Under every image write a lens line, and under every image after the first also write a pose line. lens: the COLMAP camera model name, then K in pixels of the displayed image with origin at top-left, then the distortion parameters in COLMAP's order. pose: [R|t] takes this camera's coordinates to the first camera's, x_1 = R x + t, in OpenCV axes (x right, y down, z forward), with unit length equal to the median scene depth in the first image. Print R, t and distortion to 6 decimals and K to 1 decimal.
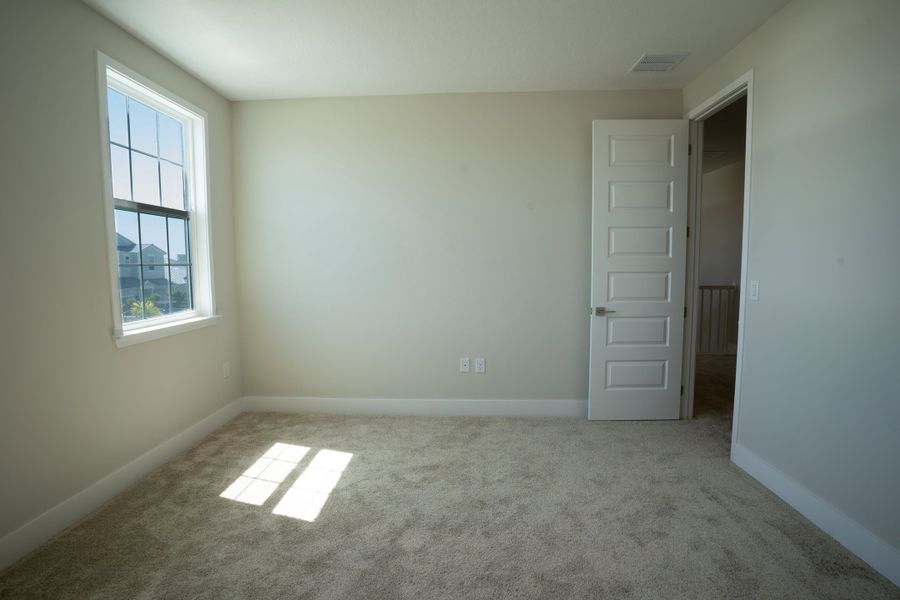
lens RADIAL K [[443.2, 0, 447.2], [0, 443.2, 300.4], [0, 0, 1]] dist [-0.044654, 0.003332]
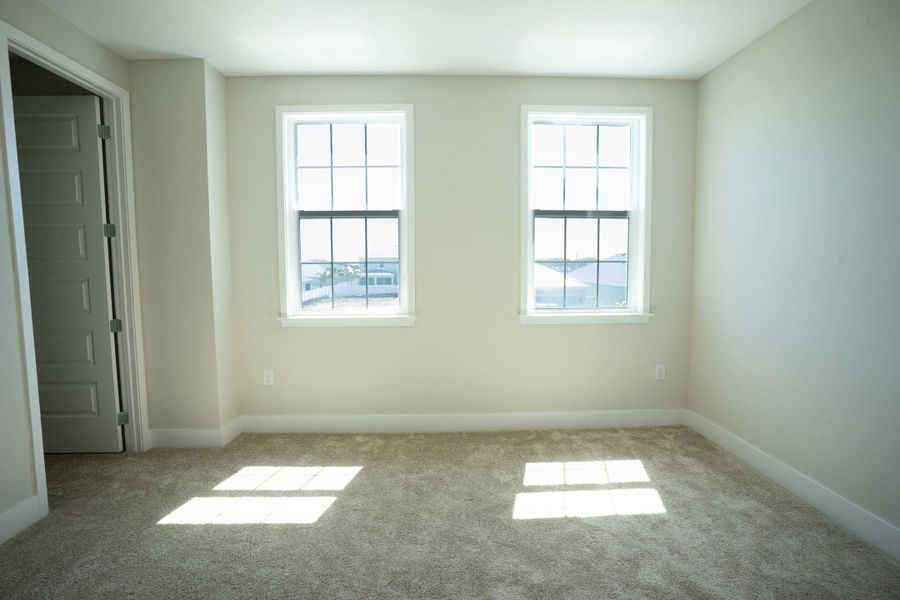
lens RADIAL K [[443.2, 0, 449.0], [0, 443.2, 296.8], [0, 0, 1]] dist [-0.044654, 0.003332]
pose [[0.065138, 0.071912, -0.995282, 0.460161], [-0.076230, 0.994844, 0.066891, -0.038185], [0.994960, 0.071513, 0.070284, 0.536161]]
